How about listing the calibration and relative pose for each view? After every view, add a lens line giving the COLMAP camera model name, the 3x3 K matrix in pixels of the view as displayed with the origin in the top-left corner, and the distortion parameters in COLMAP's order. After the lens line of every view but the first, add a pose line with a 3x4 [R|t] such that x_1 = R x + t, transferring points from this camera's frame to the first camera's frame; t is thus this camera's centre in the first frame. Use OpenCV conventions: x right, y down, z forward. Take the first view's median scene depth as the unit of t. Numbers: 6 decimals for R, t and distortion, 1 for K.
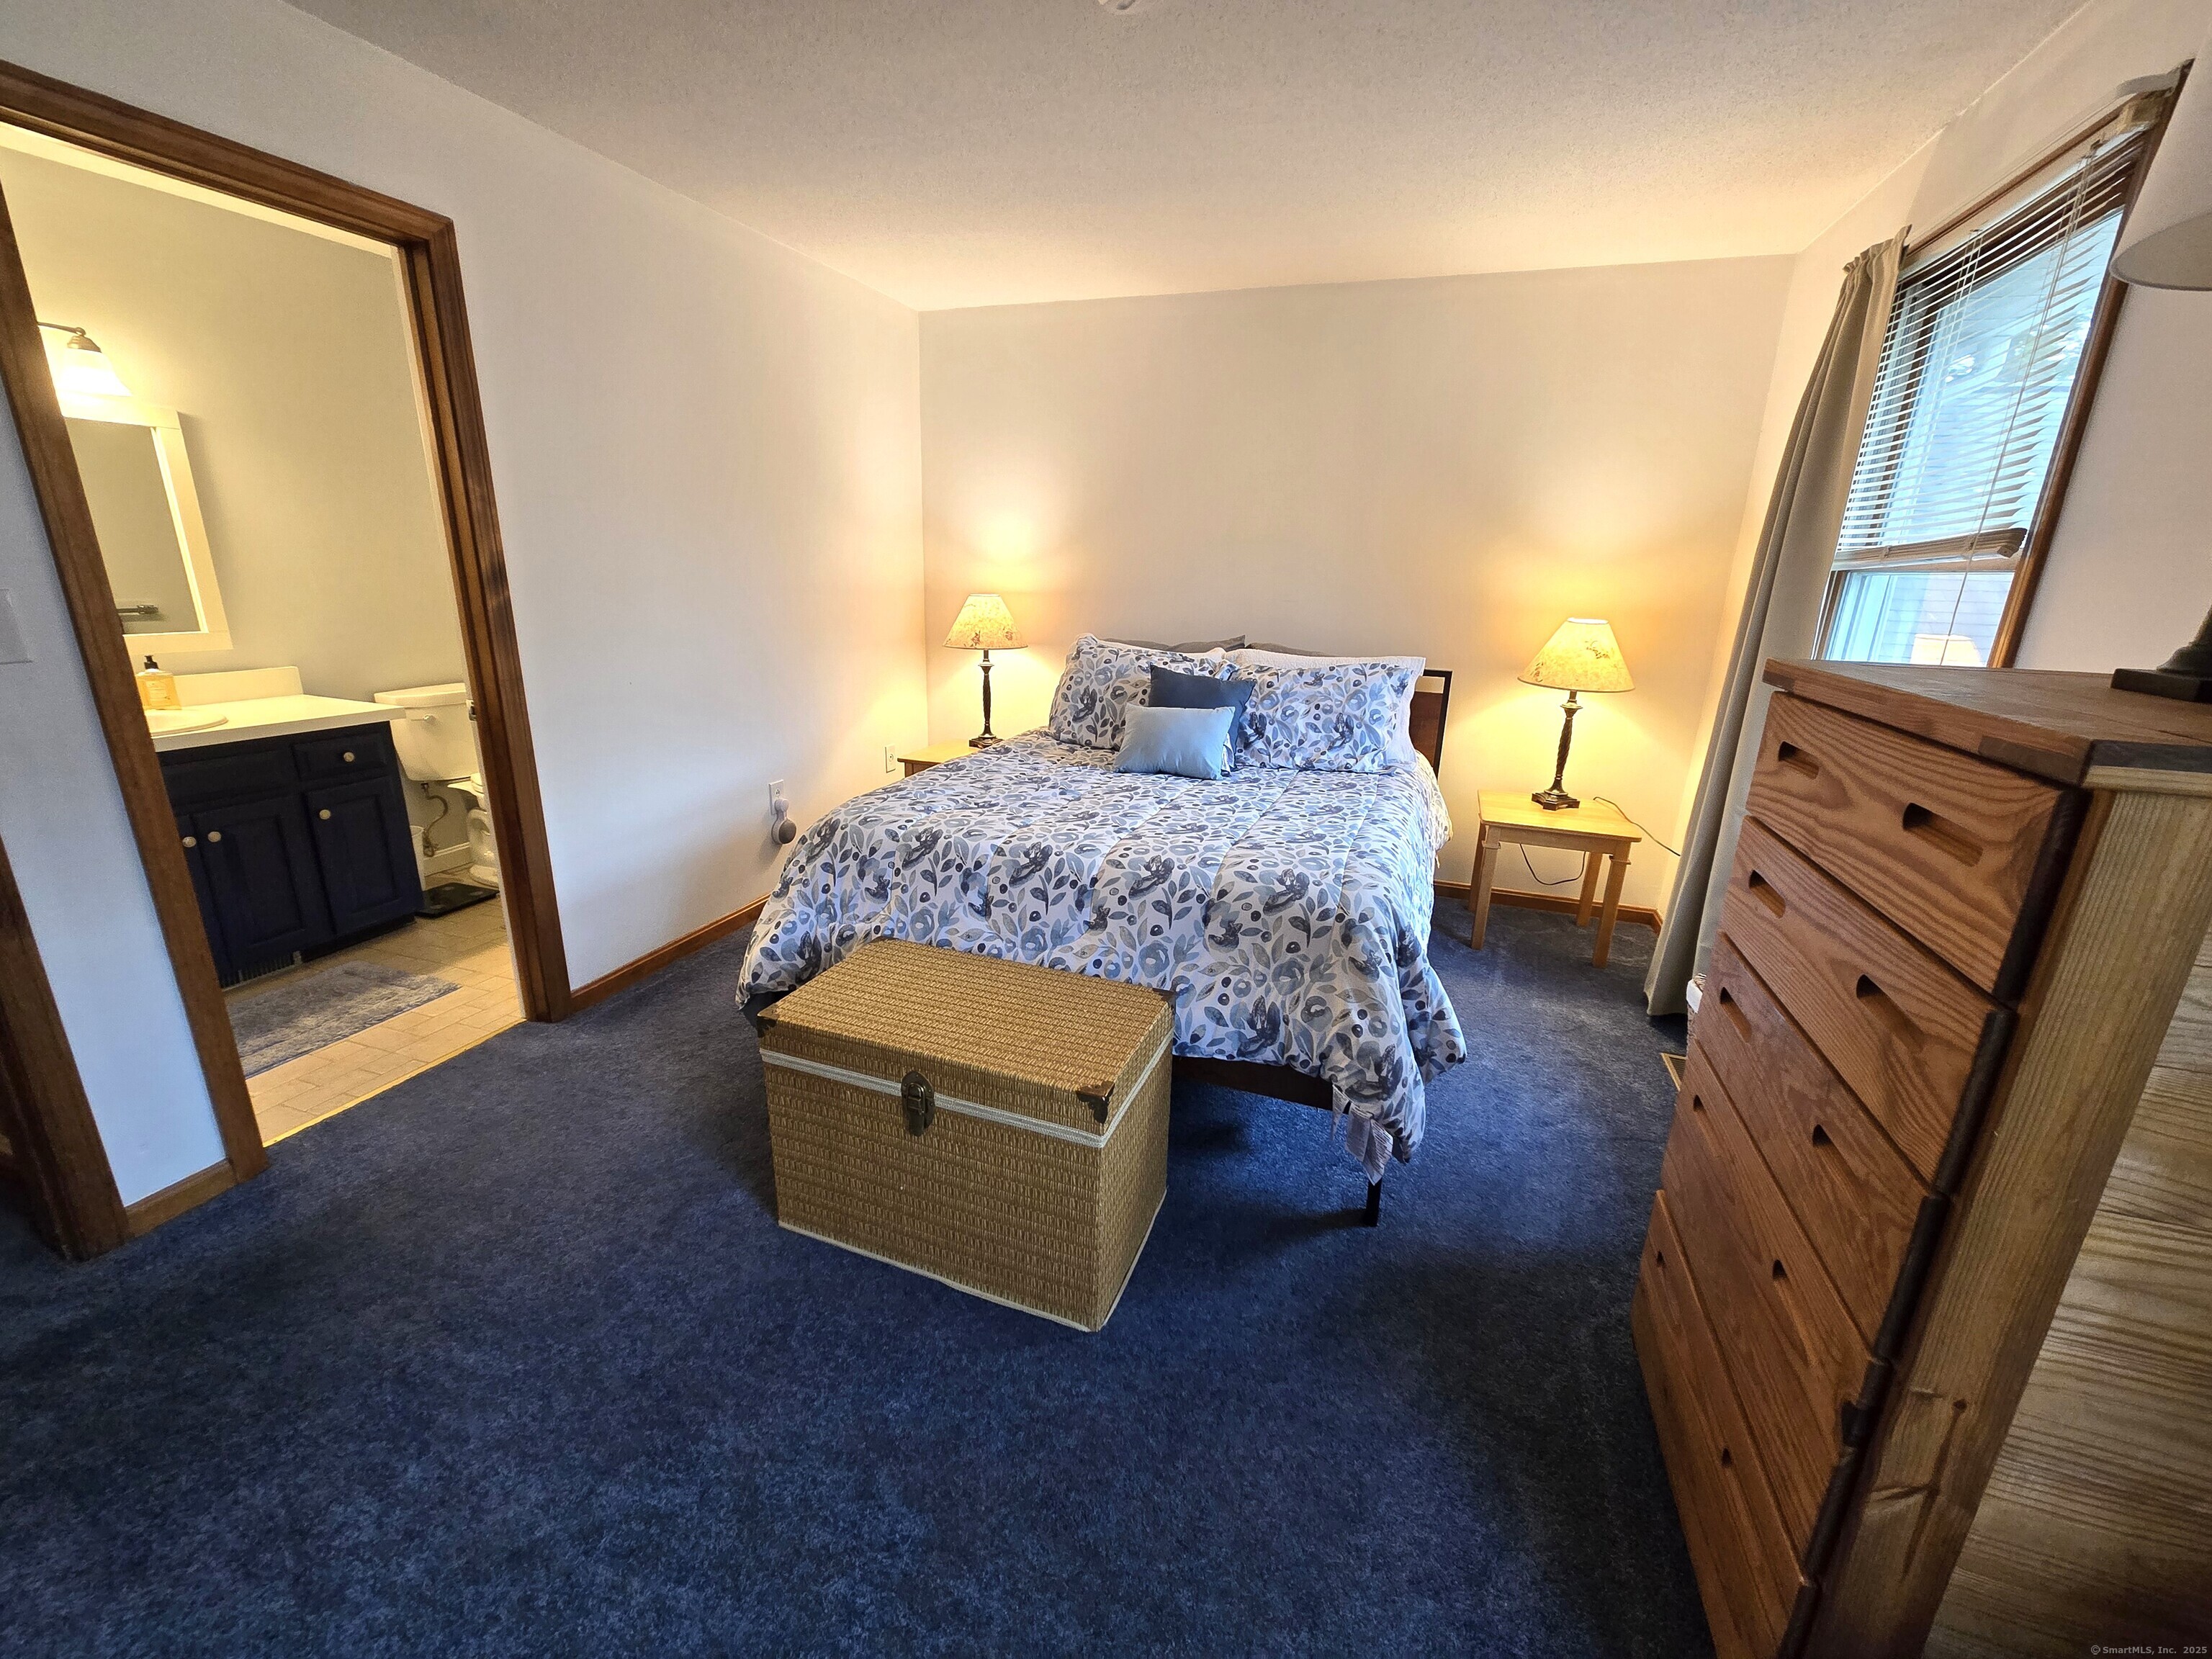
lens RADIAL K [[909.2, 0, 1102.1], [0, 909.2, 831.1], [0, 0, 1]] dist [-0.000172, 0.000603]
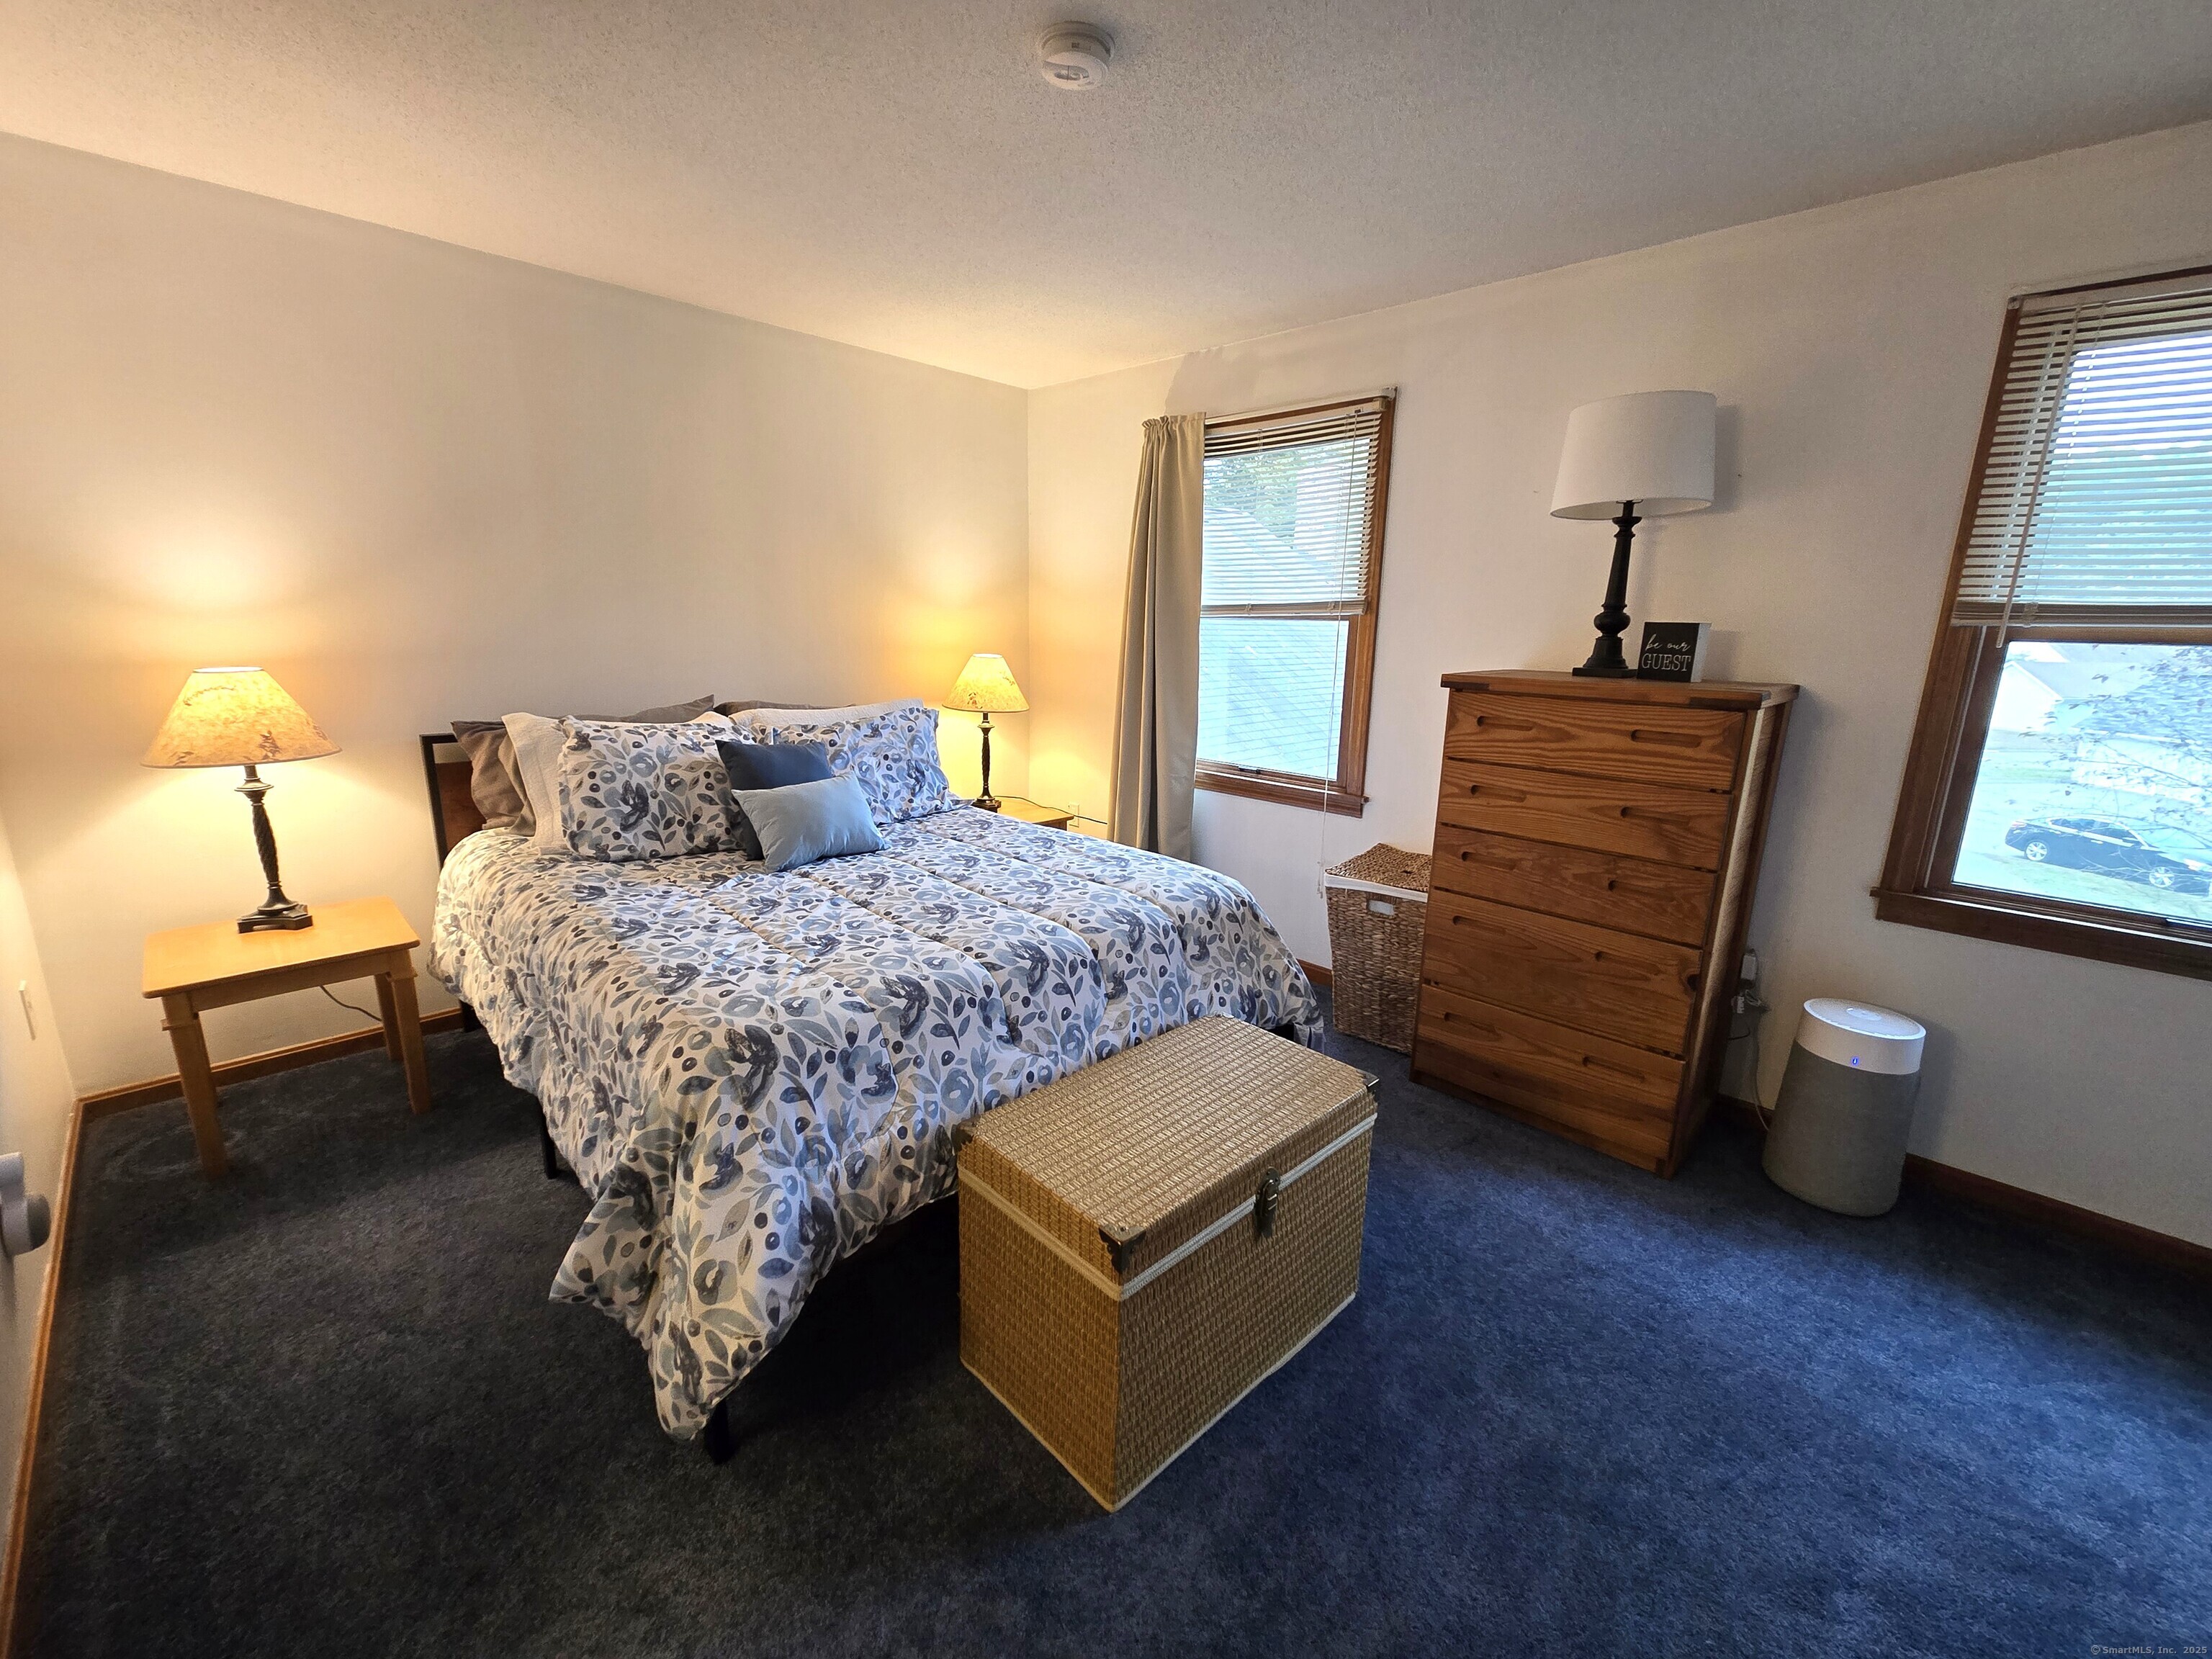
lens RADIAL K [[909.2, 0, 1102.1], [0, 909.2, 831.1], [0, 0, 1]] dist [-0.000172, 0.000603]
pose [[0.427345, -0.225840, 0.875427, -0.691224], [0.248397, 0.960363, 0.126495, -0.159596], [-0.869296, 0.163396, 0.466504, 0.437437]]
